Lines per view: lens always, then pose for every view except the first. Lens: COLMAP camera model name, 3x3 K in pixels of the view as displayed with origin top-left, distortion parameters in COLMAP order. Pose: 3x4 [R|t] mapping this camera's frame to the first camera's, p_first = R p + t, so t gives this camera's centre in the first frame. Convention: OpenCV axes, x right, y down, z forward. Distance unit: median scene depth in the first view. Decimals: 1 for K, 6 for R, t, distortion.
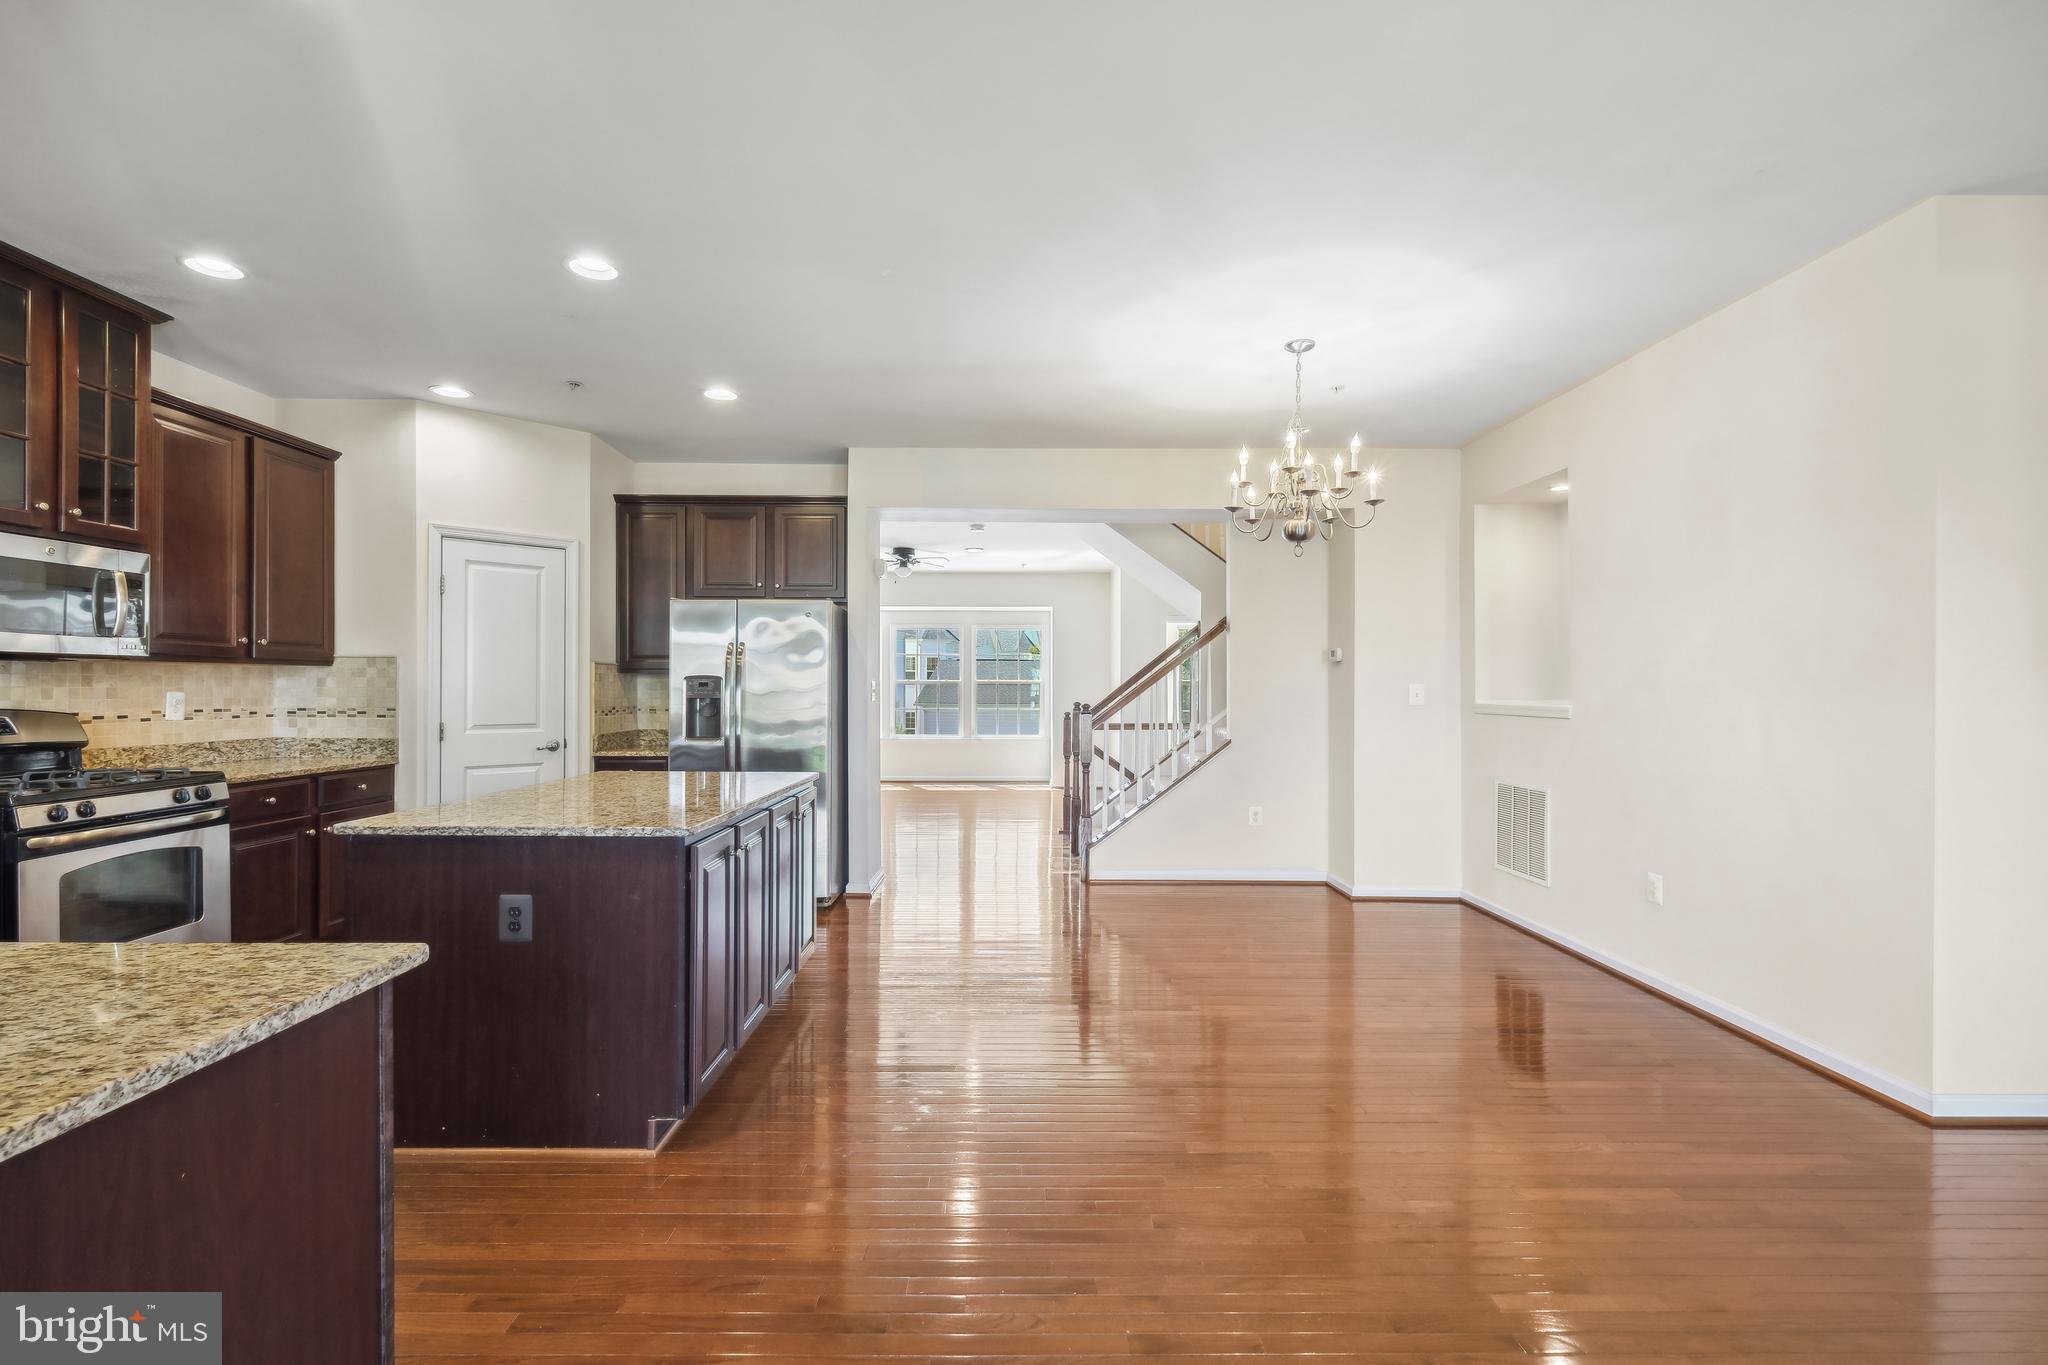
lens RADIAL K [[885.8, 0, 1024.0], [0, 885.8, 682.5], [0, 0, 1]] dist [0.002447, -0.000054]
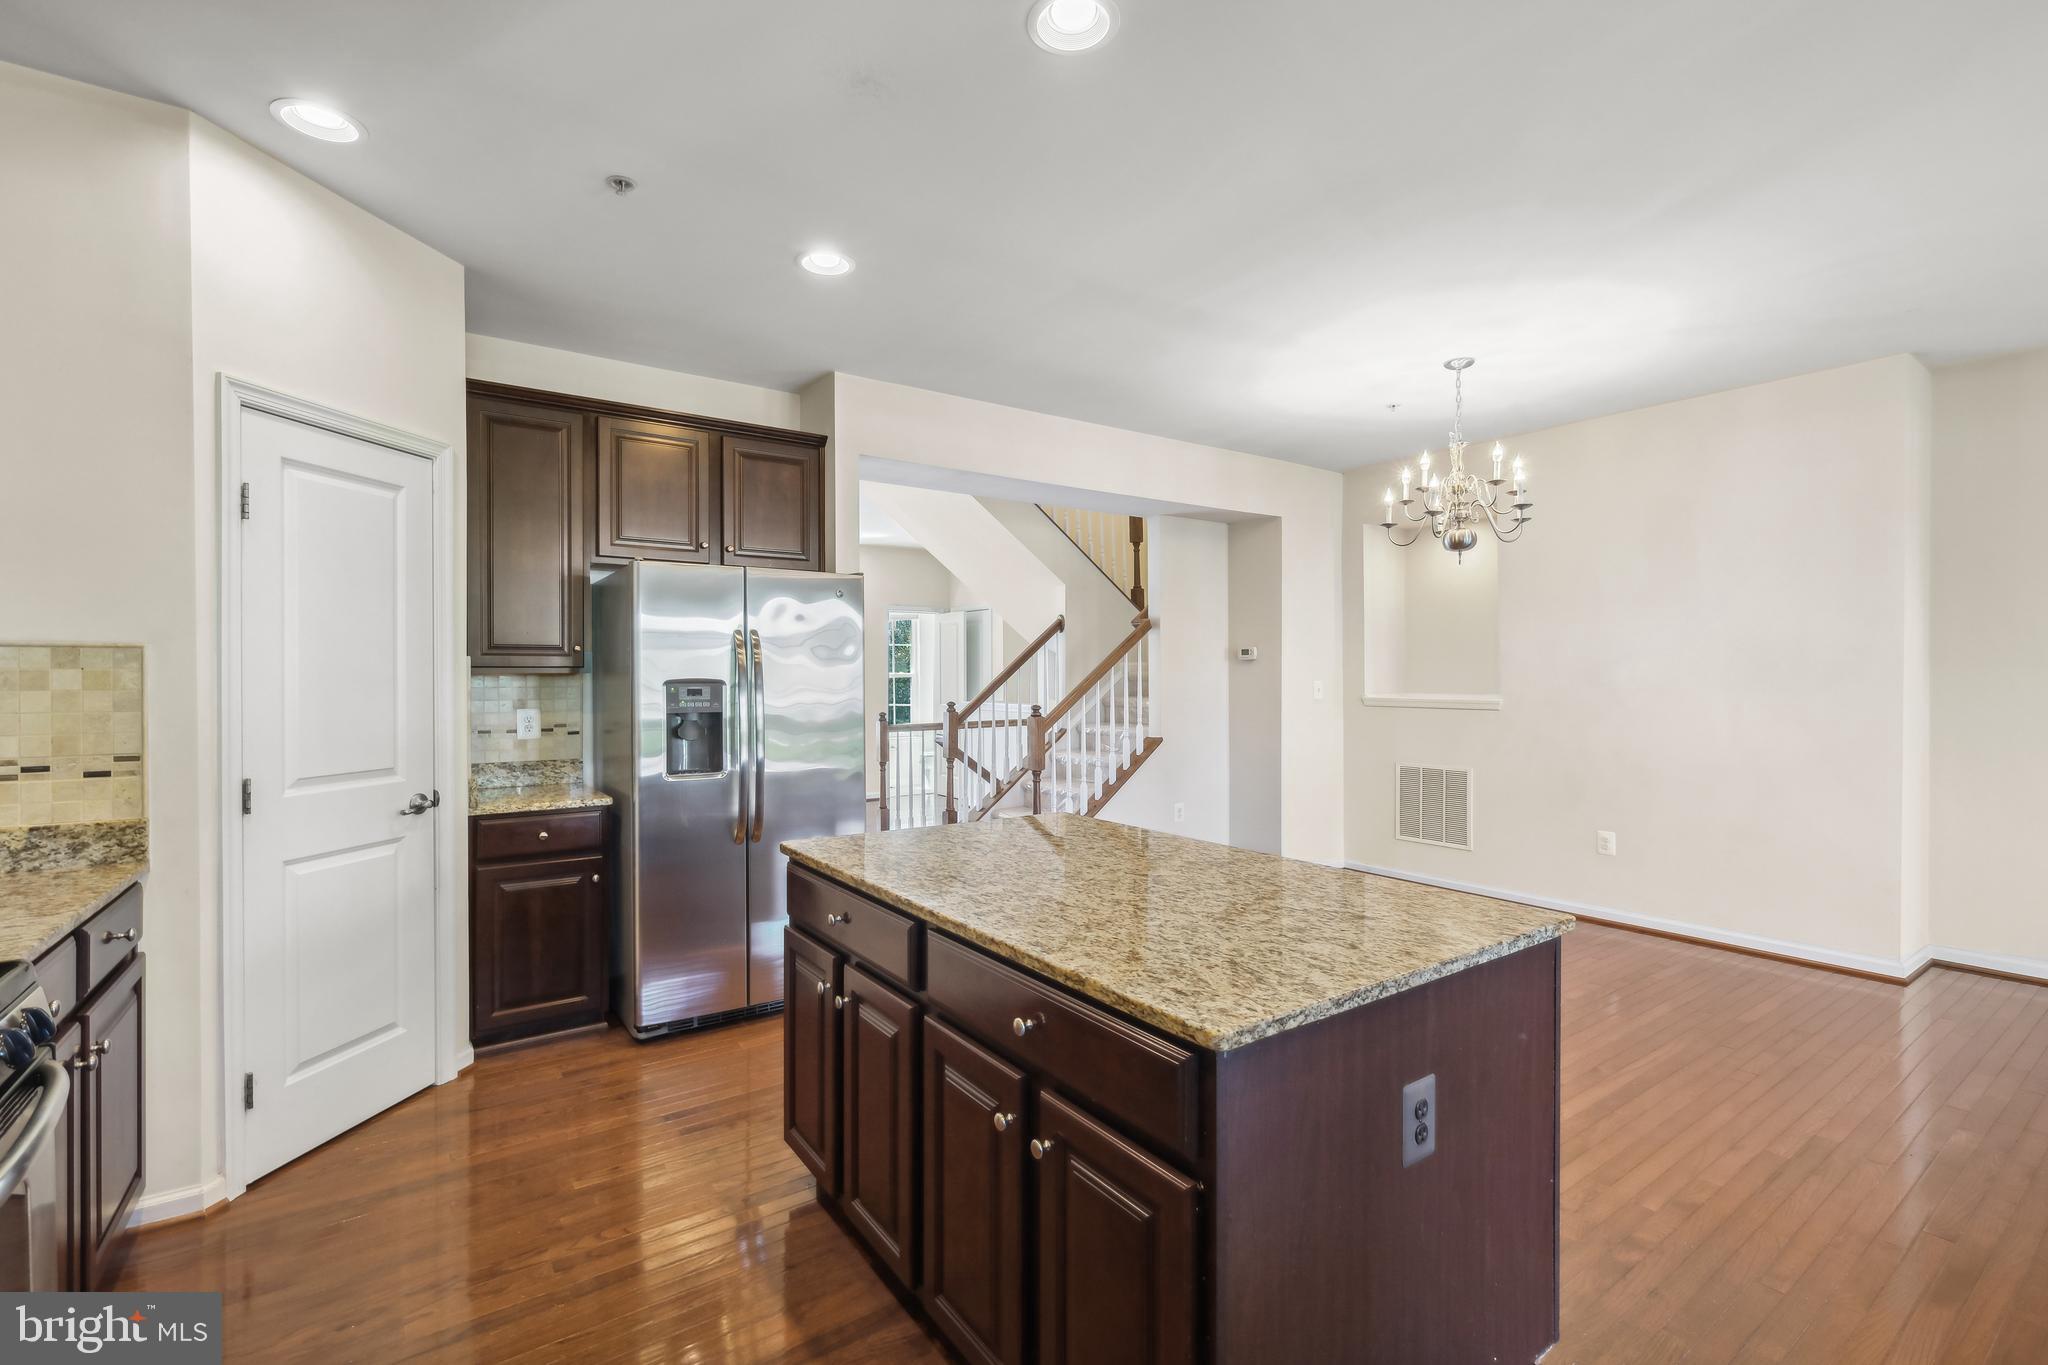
lens RADIAL K [[885.8, 0, 1024.0], [0, 885.8, 682.5], [0, 0, 1]] dist [0.002447, -0.000054]
pose [[0.824489, -0.009444, 0.565800, -0.536688], [-0.002987, 0.999774, 0.021040, -0.019469], [-0.565871, -0.019037, 0.824274, 0.315213]]
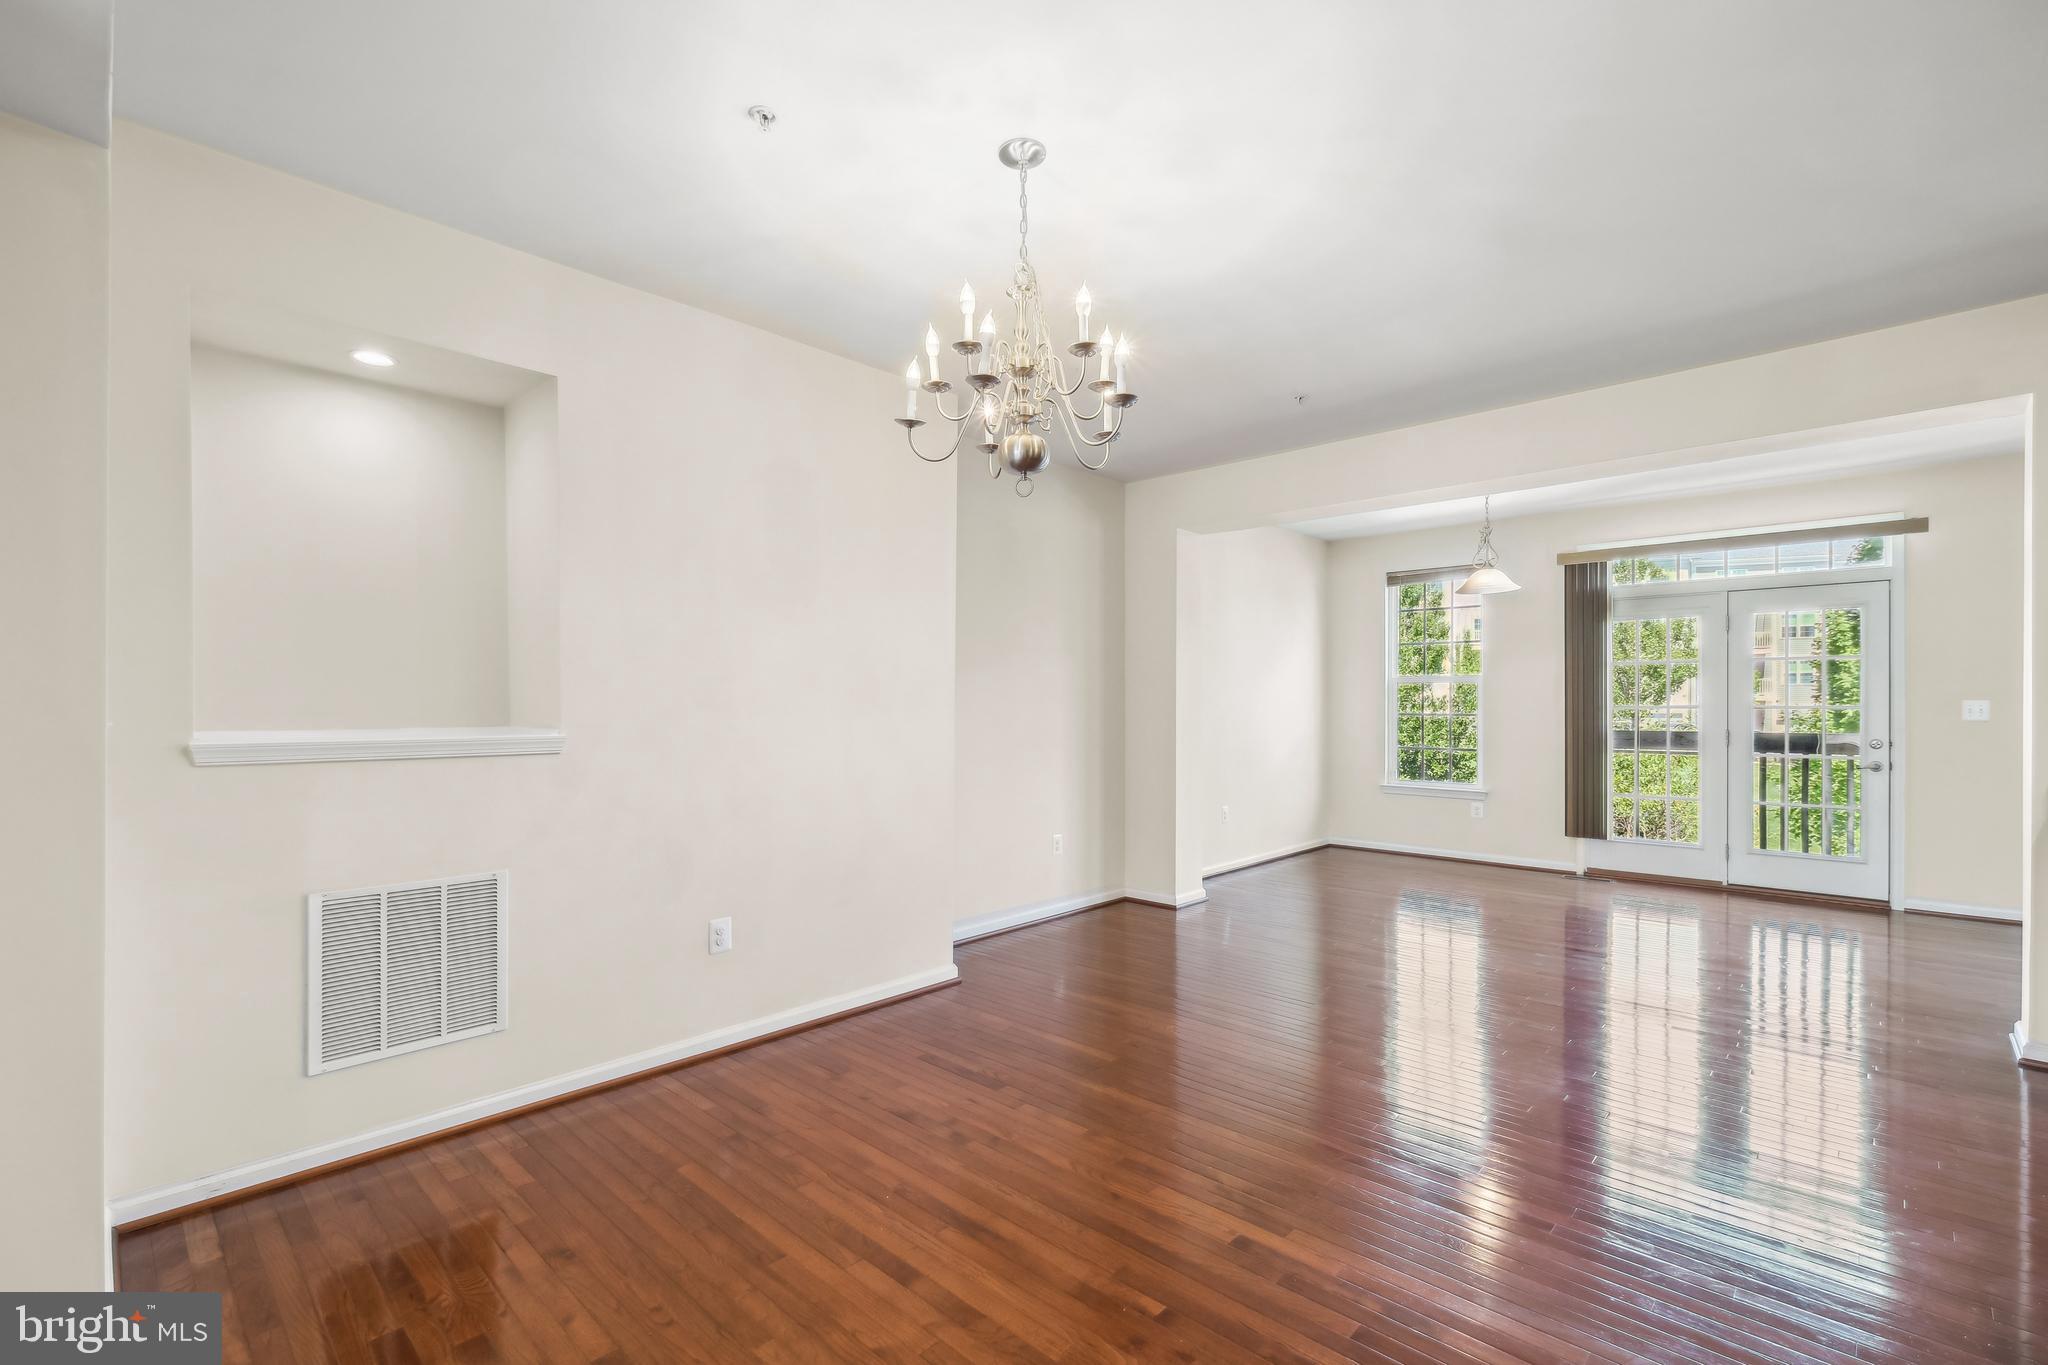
lens RADIAL K [[930.4, 0, 974.8], [0, 930.4, 709.9], [0, 0, 1]] dist [0.001600, 0.000073]
pose [[-0.711727, -0.004249, 0.702443, -0.086310], [-0.006195, 0.999981, -0.000228, 0.005500], [-0.702428, -0.004514, -0.711740, 1.110712]]
